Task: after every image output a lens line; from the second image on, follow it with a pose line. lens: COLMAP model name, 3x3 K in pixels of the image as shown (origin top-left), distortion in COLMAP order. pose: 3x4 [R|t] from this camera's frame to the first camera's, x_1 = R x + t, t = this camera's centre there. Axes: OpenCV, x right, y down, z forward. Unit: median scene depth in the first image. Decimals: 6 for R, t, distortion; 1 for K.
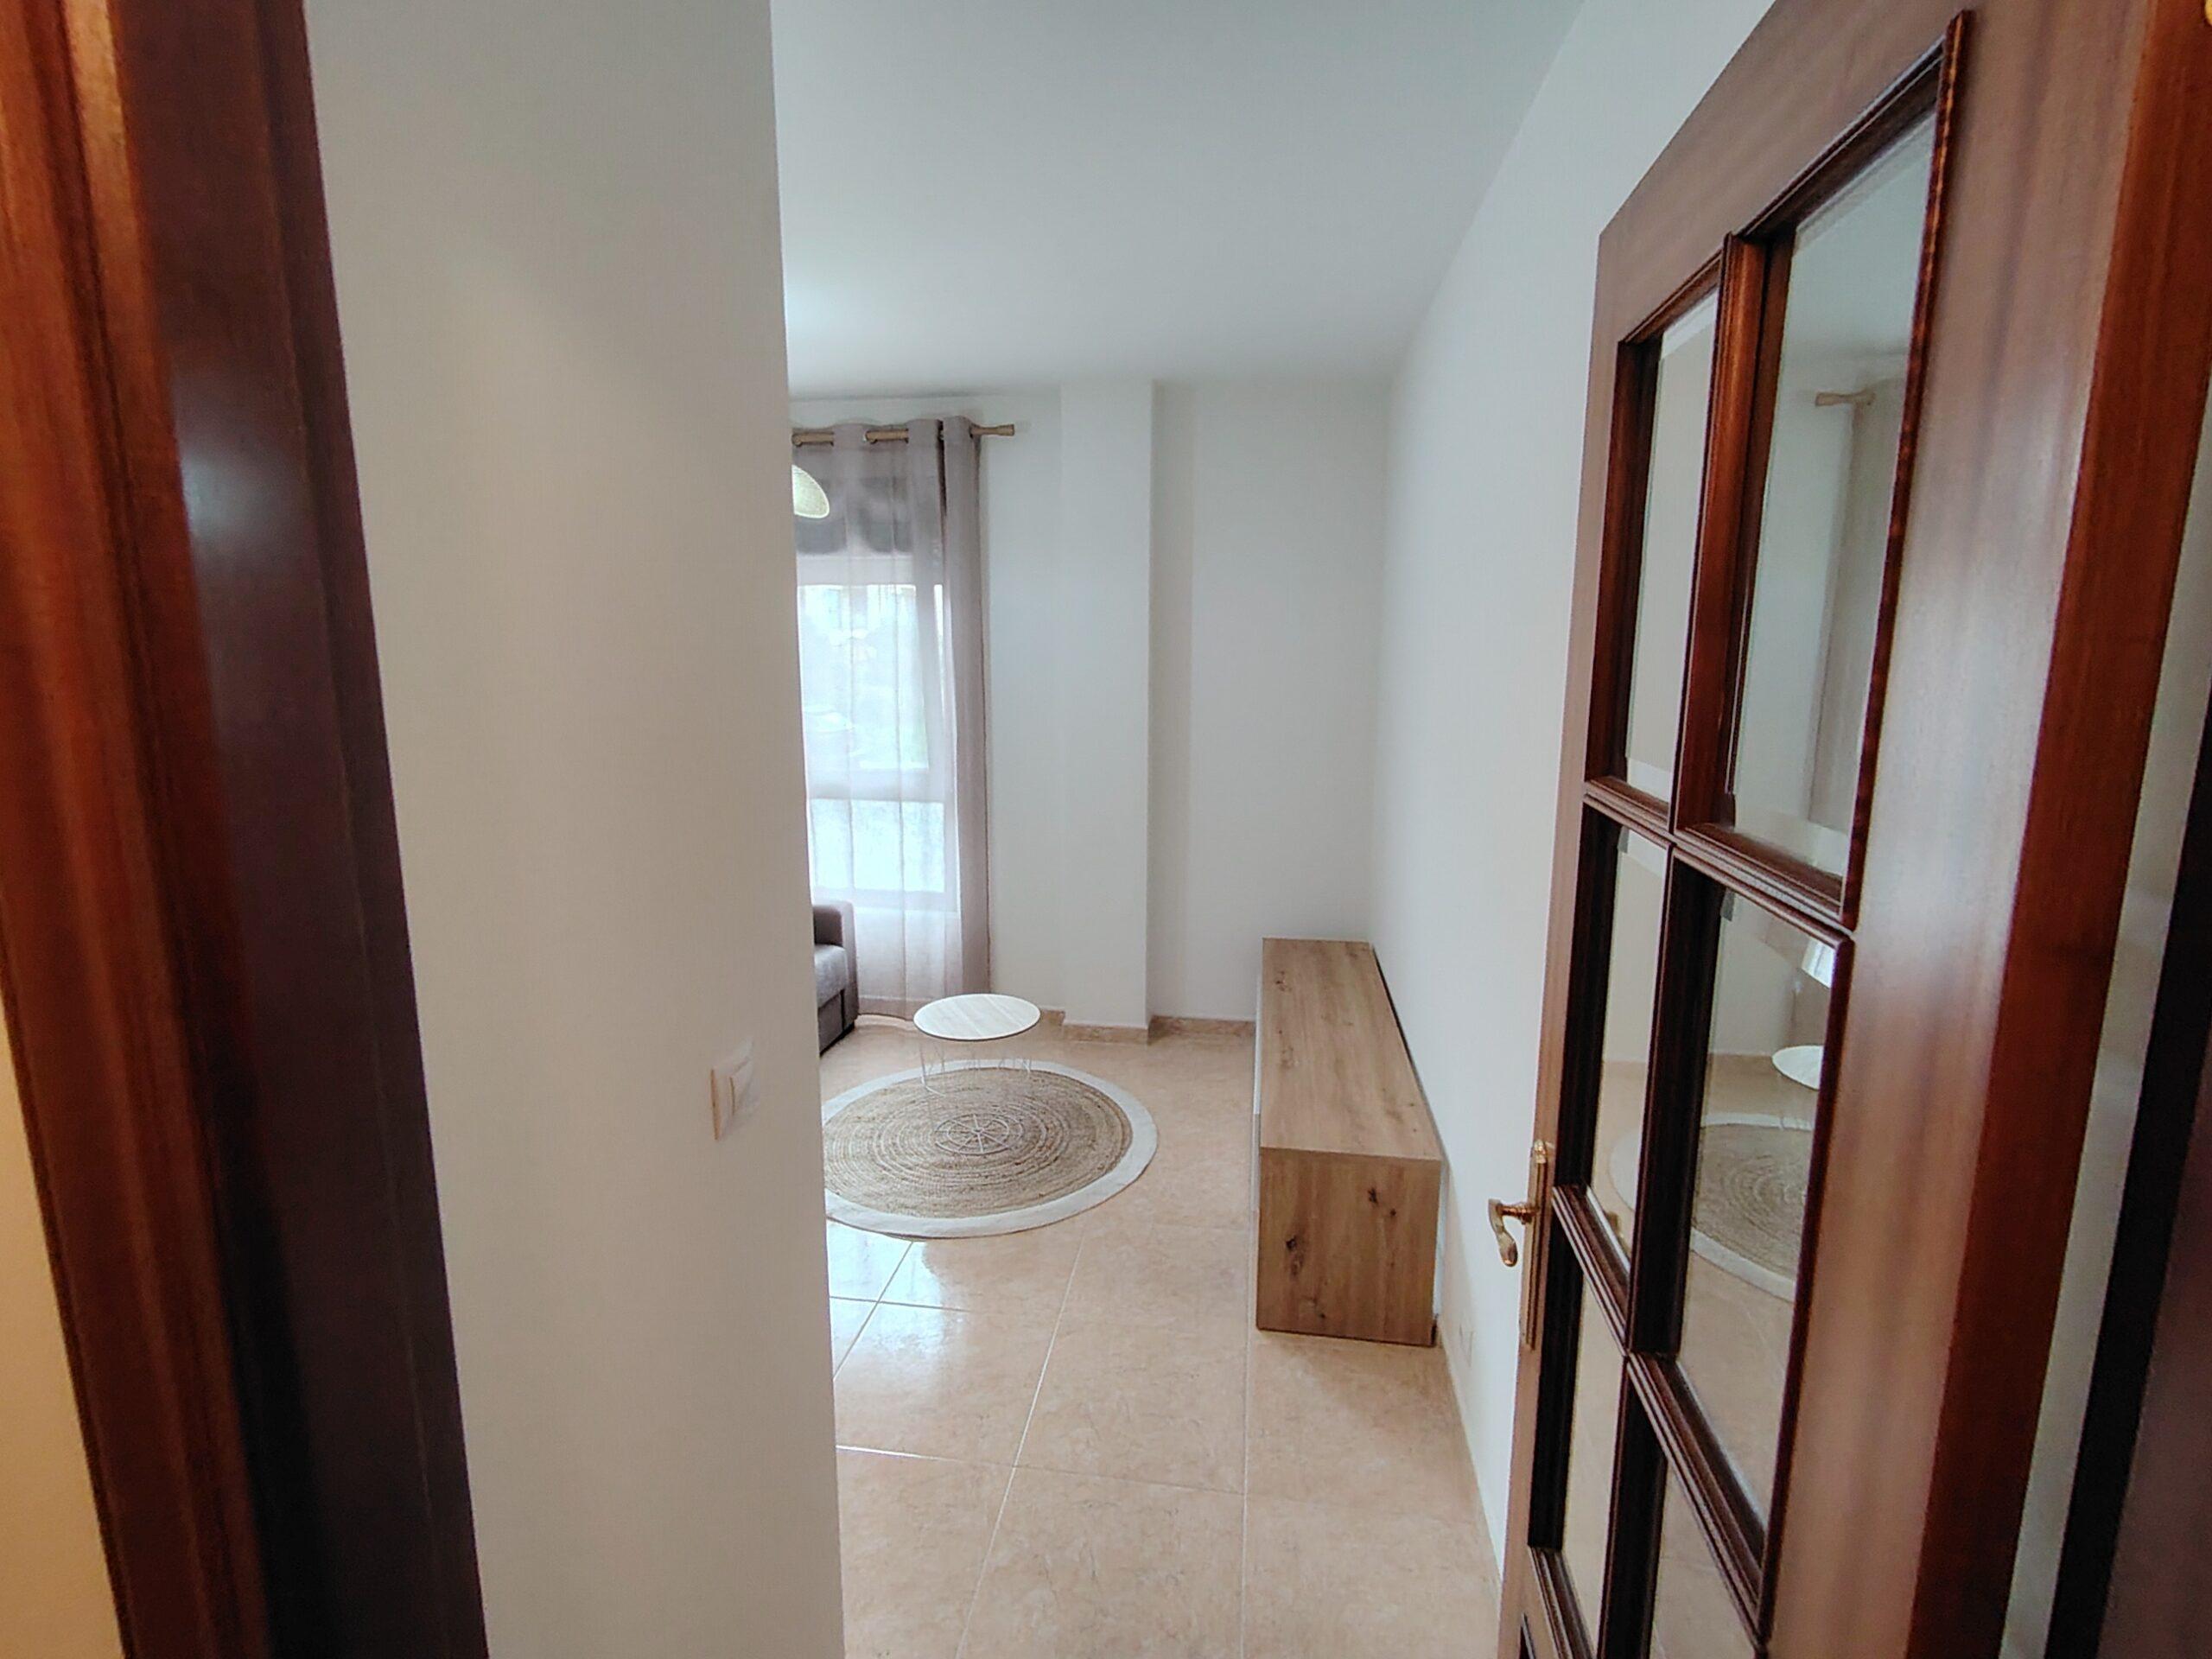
lens RADIAL K [[1042.1, 0, 1105.8], [0, 1042.1, 830.9], [0, 0, 1]] dist [0.005377, -0.001353]
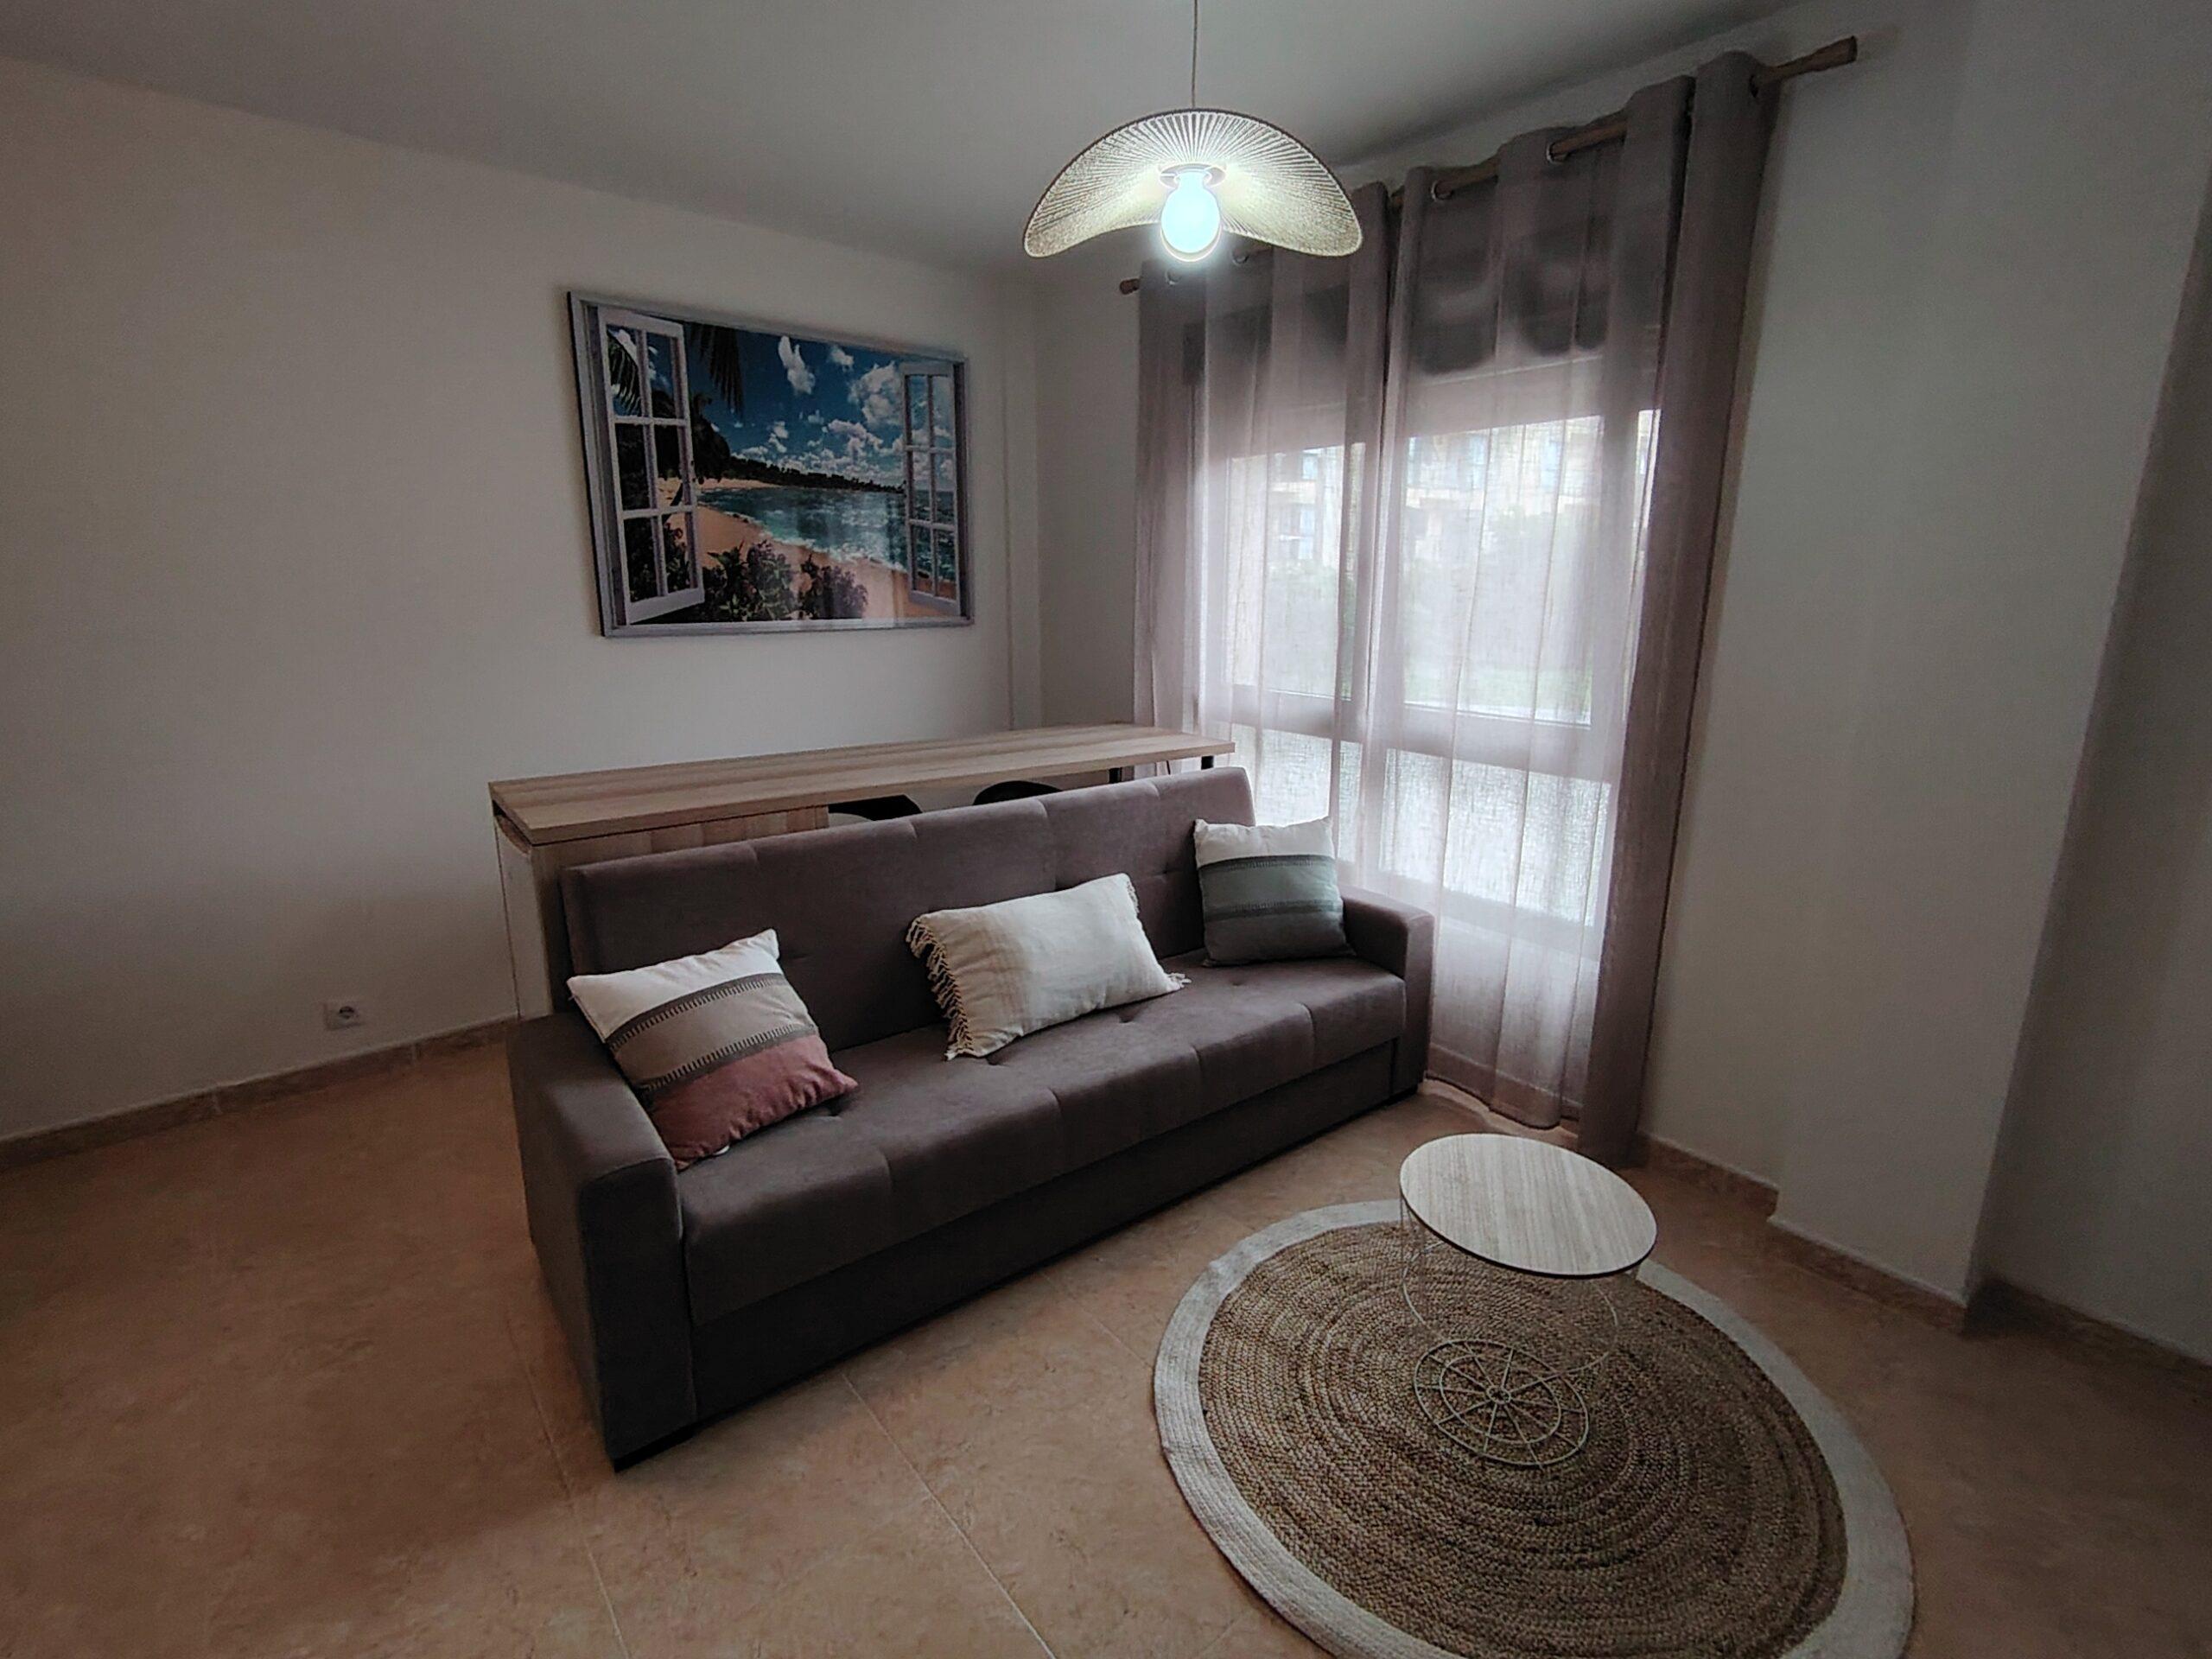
lens RADIAL K [[1042.1, 0, 1093.0], [0, 1042.1, 820.7], [0, 0, 1]] dist [0.005377, -0.001353]
pose [[0.730295, 0.155054, -0.665302, 0.032703], [-0.119561, 0.987879, 0.098993, -0.031148], [0.672587, 0.007250, 0.739982, 0.384904]]
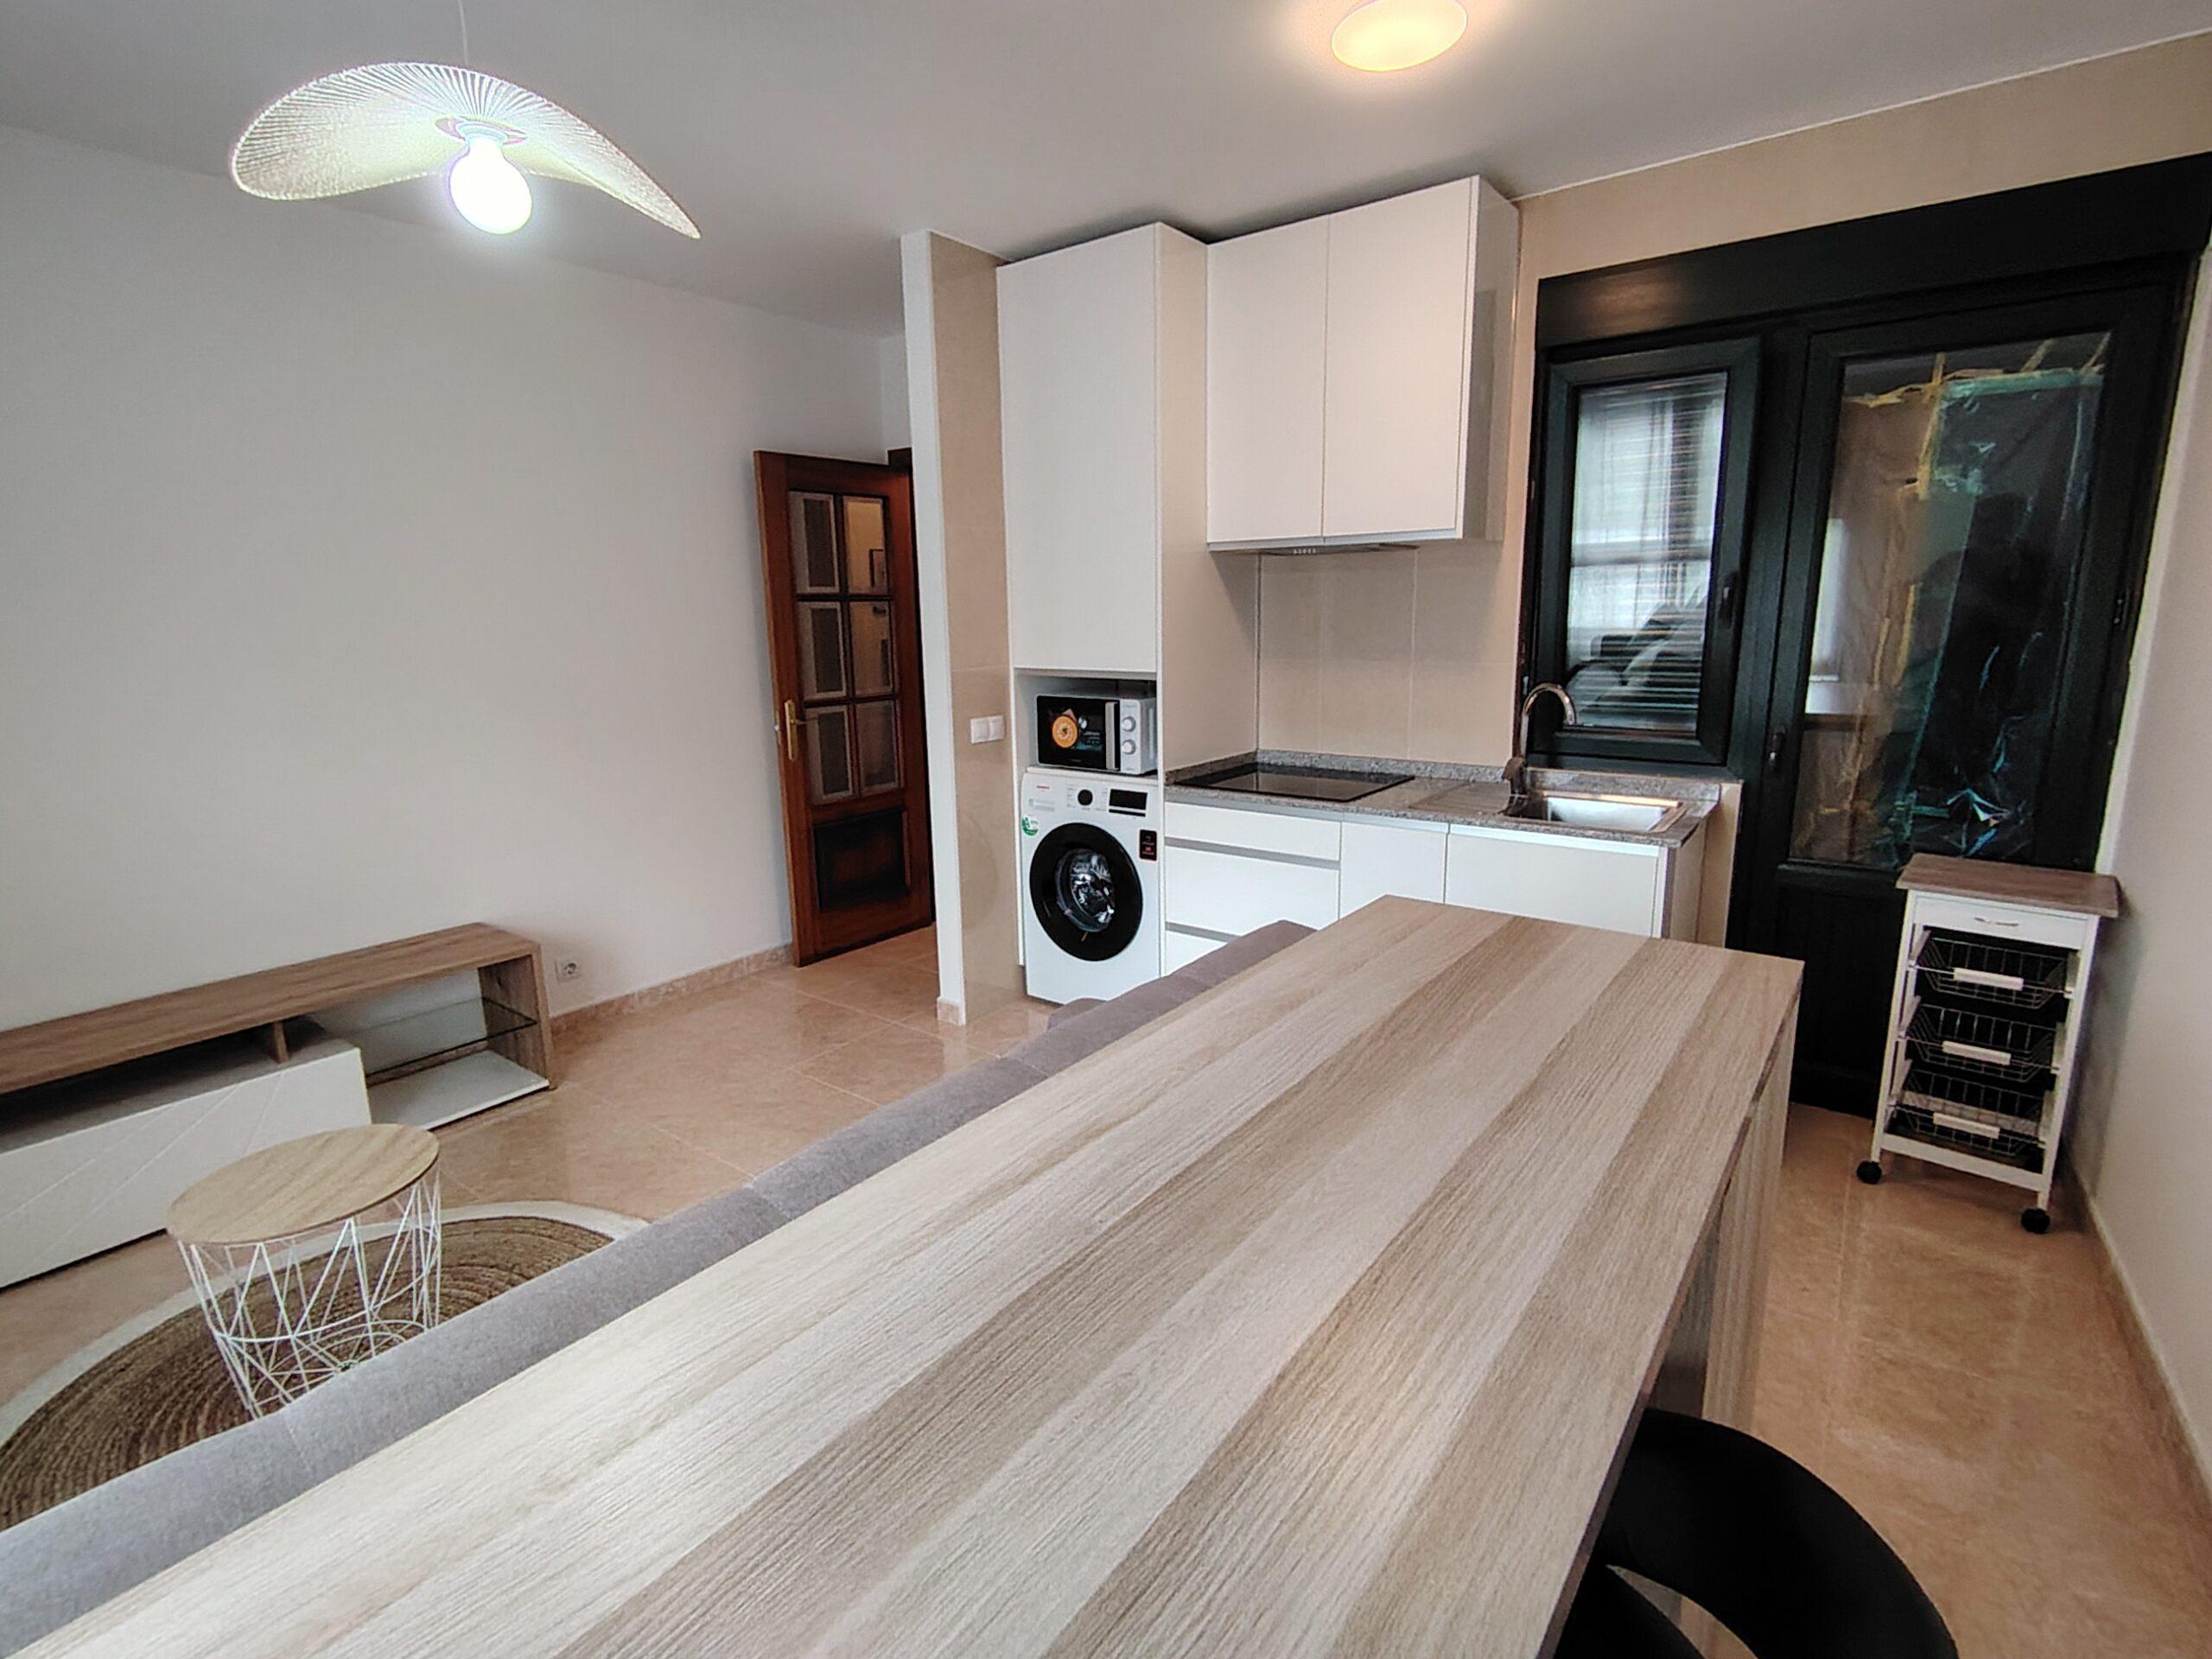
lens RADIAL K [[1042.1, 0, 1106.8], [0, 1042.1, 811.5], [0, 0, 1]] dist [0.005377, -0.001353]
pose [[-0.883662, -0.079226, 0.461373, -0.629236], [0.097108, 0.933113, 0.346222, -0.138380], [-0.457943, 0.350746, -0.816863, 0.995949]]
